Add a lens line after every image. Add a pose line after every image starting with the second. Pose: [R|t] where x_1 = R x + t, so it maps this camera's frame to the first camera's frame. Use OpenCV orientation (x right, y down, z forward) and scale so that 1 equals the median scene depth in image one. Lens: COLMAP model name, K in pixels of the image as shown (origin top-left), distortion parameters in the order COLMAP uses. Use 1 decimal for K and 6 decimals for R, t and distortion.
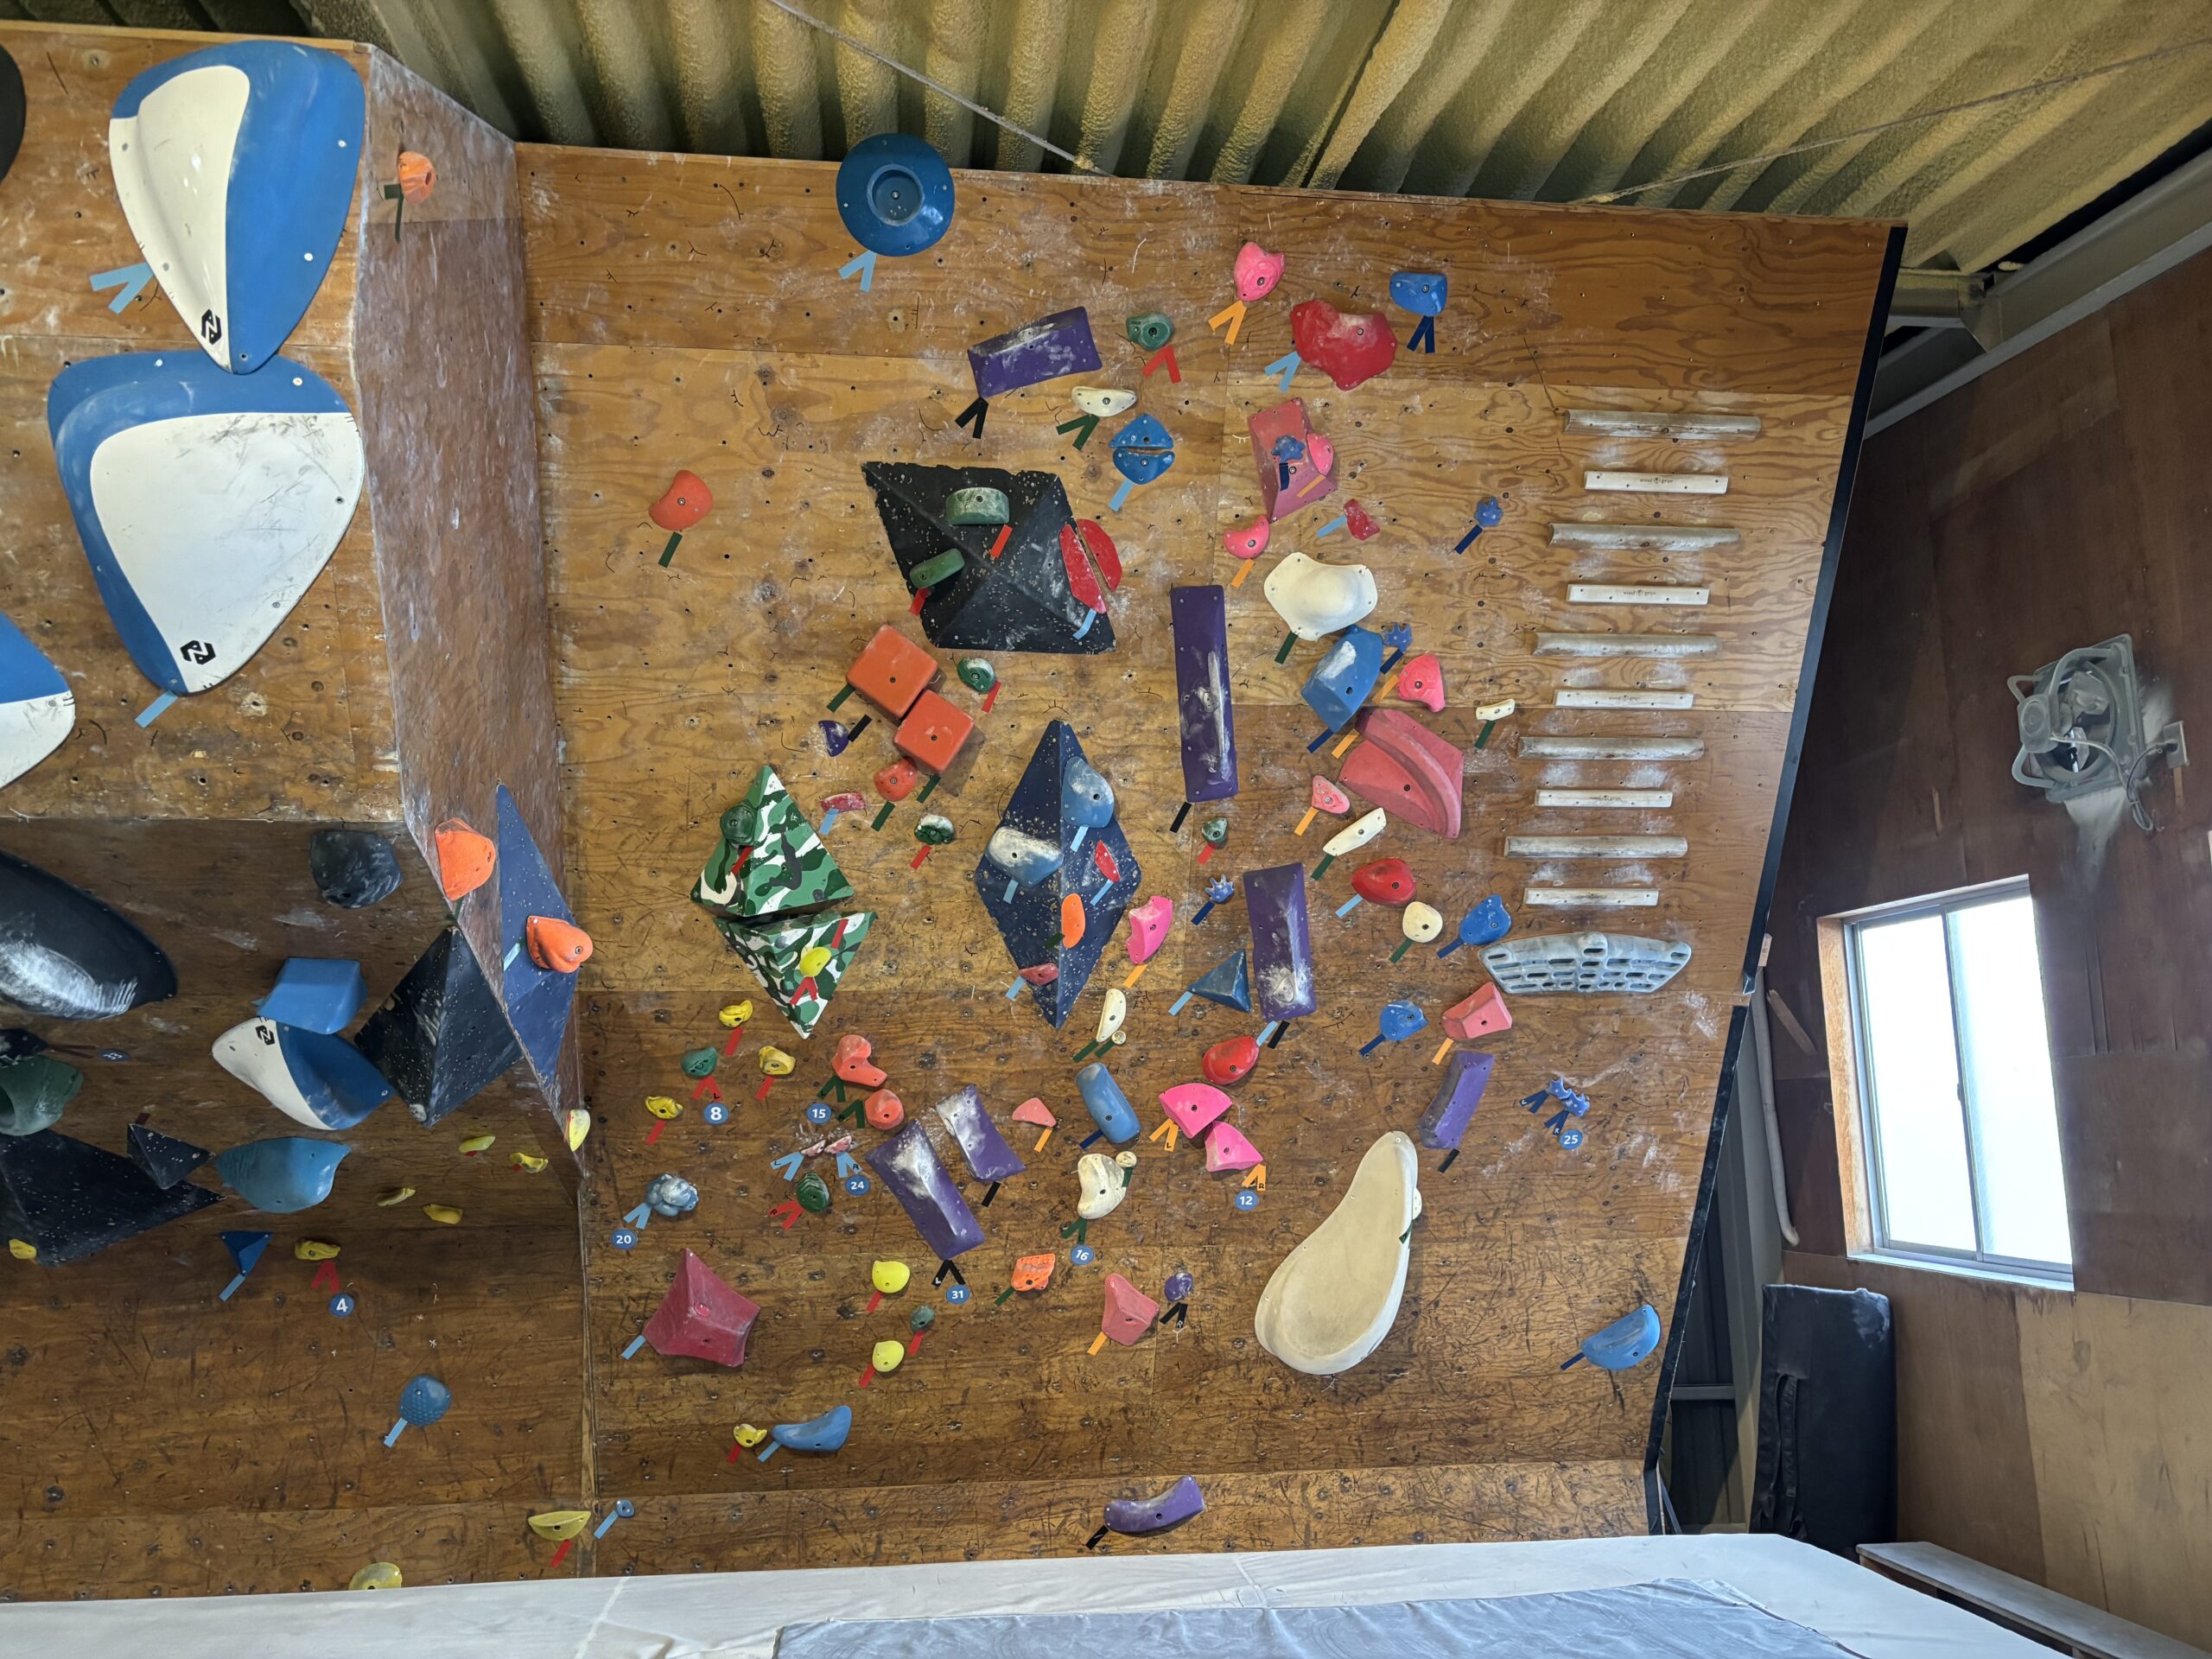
lens RADIAL K [[1689.1, 0, 1067.9], [0, 1689.1, 840.5], [0, 0, 1]] dist [0.069043, -0.088849]
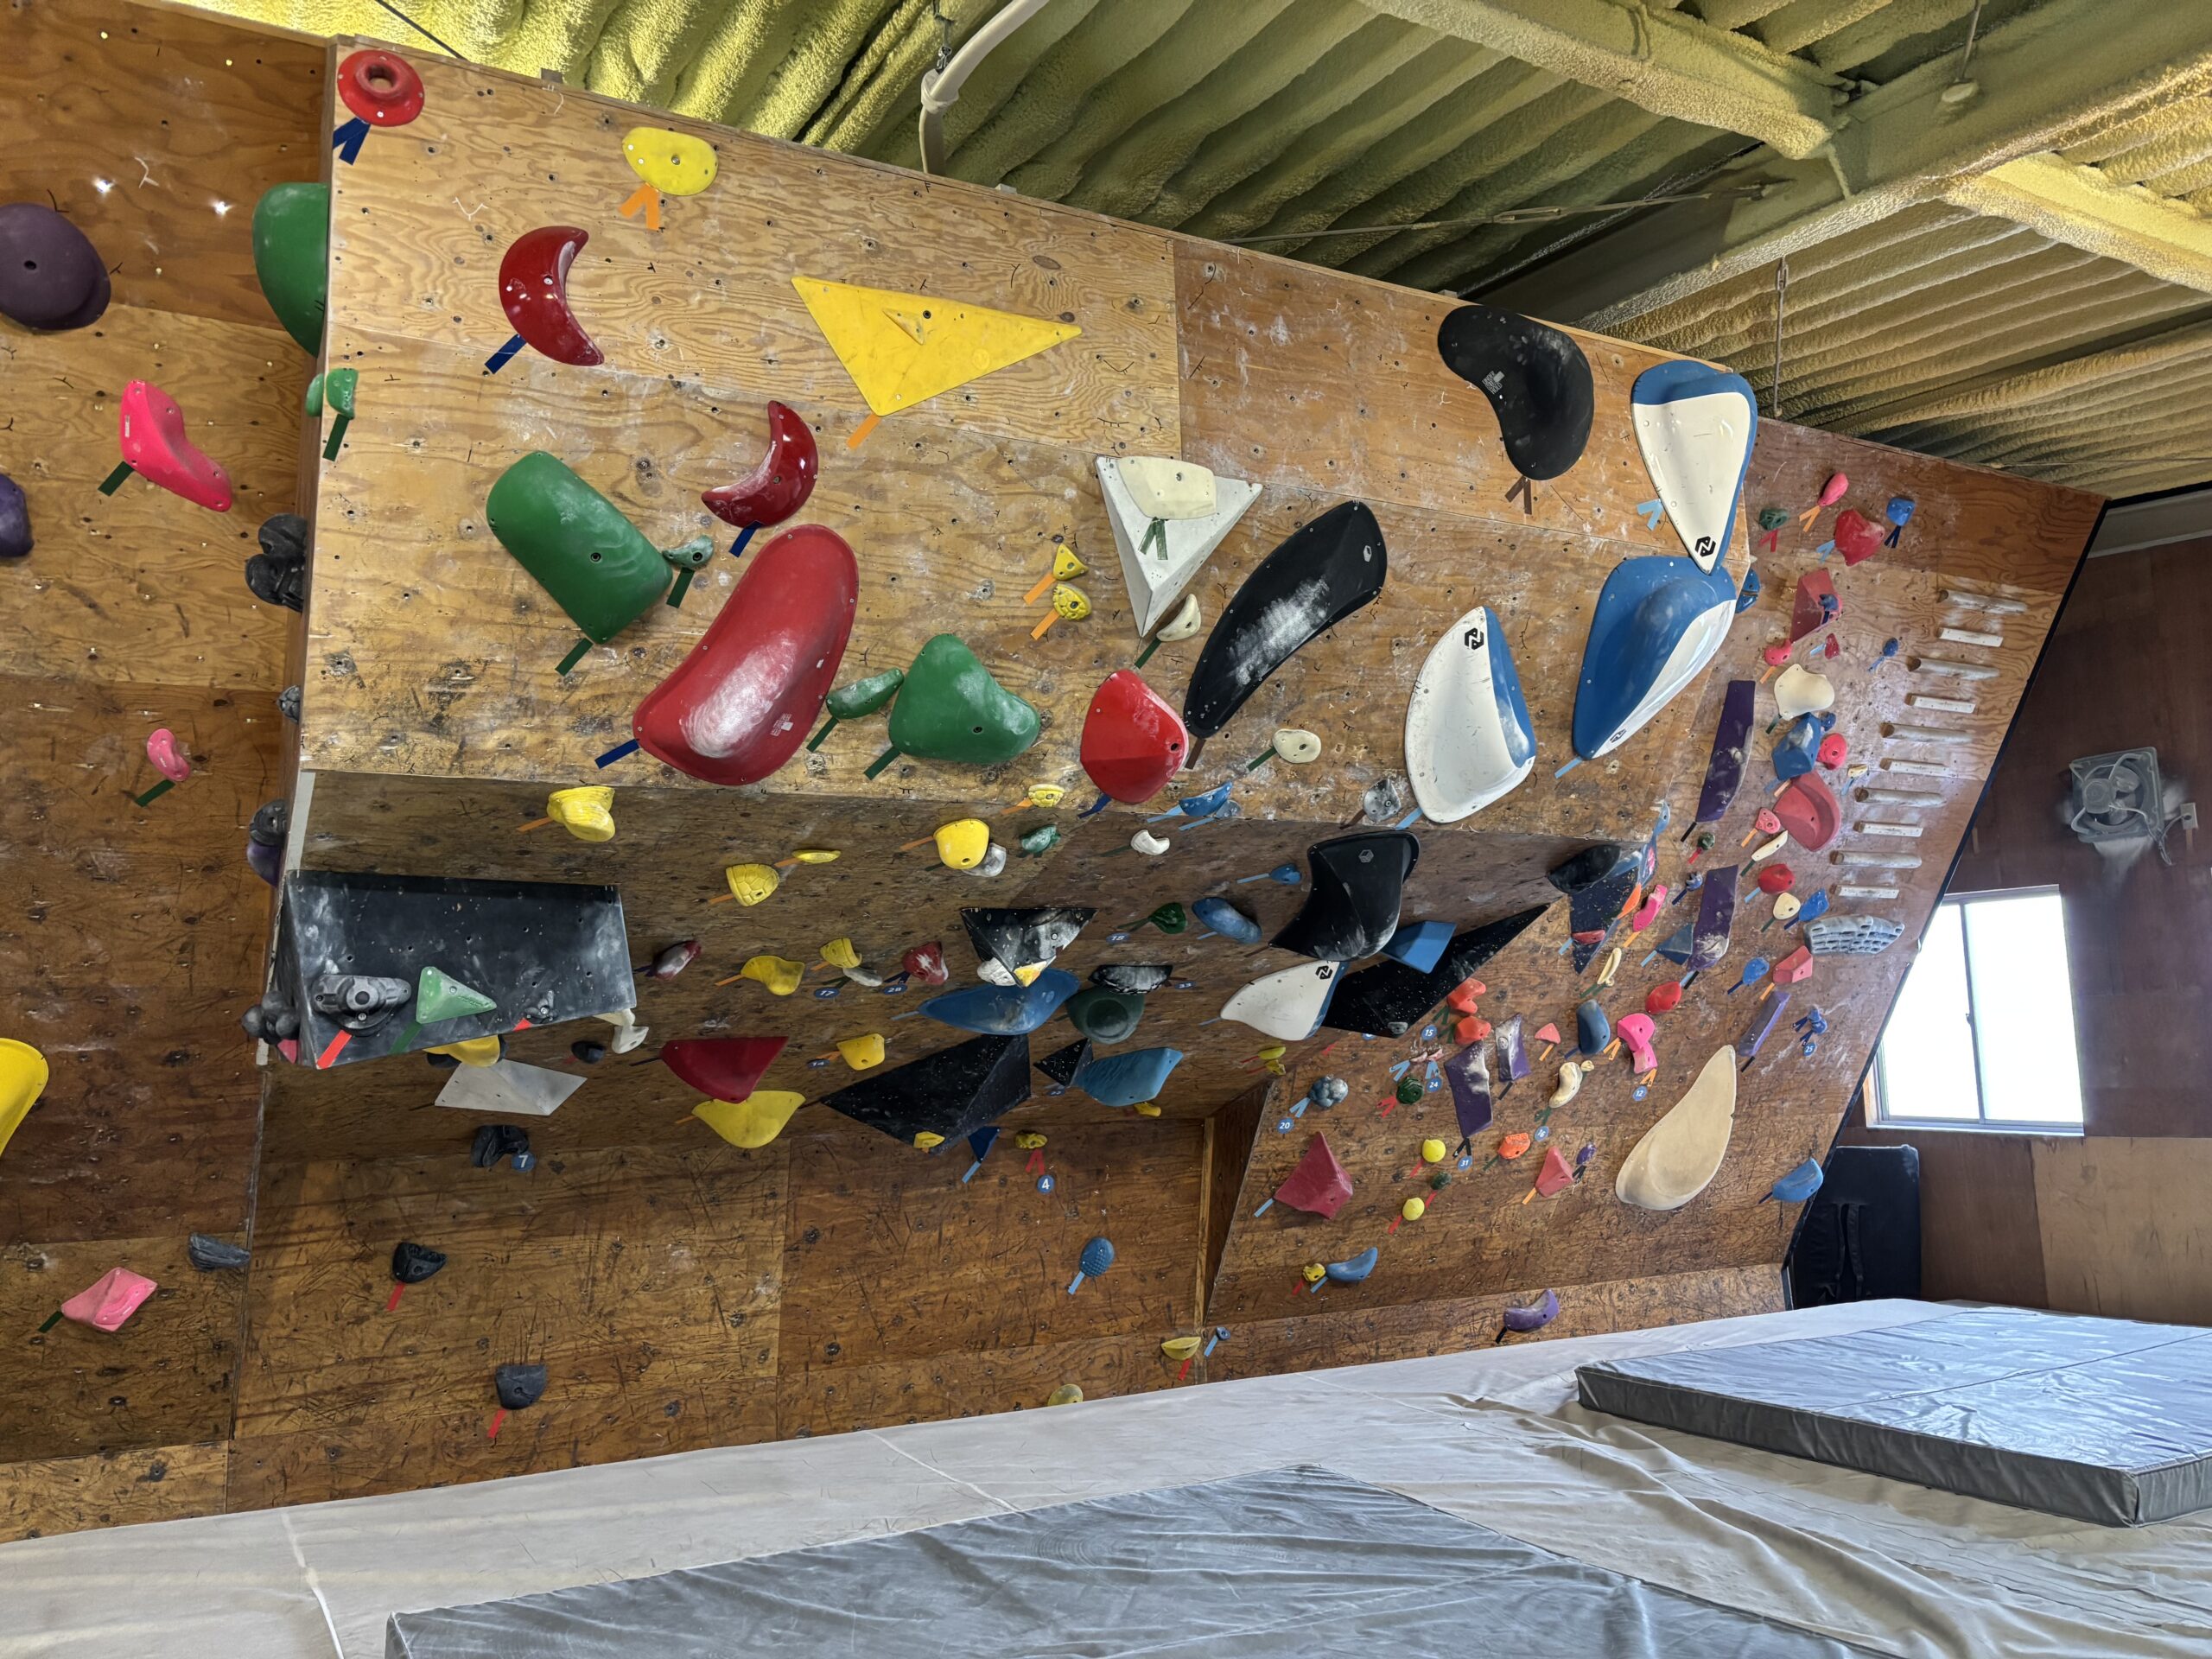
lens RADIAL K [[1635.4, 0, 1106.0], [0, 1635.4, 829.5], [0, 0, 1]] dist [0.078607, -0.101892]
pose [[0.932175, 0.039861, 0.359807, -0.842733], [-0.049786, 0.998591, 0.018355, -0.016168], [-0.358569, -0.035024, 0.932846, -0.145335]]
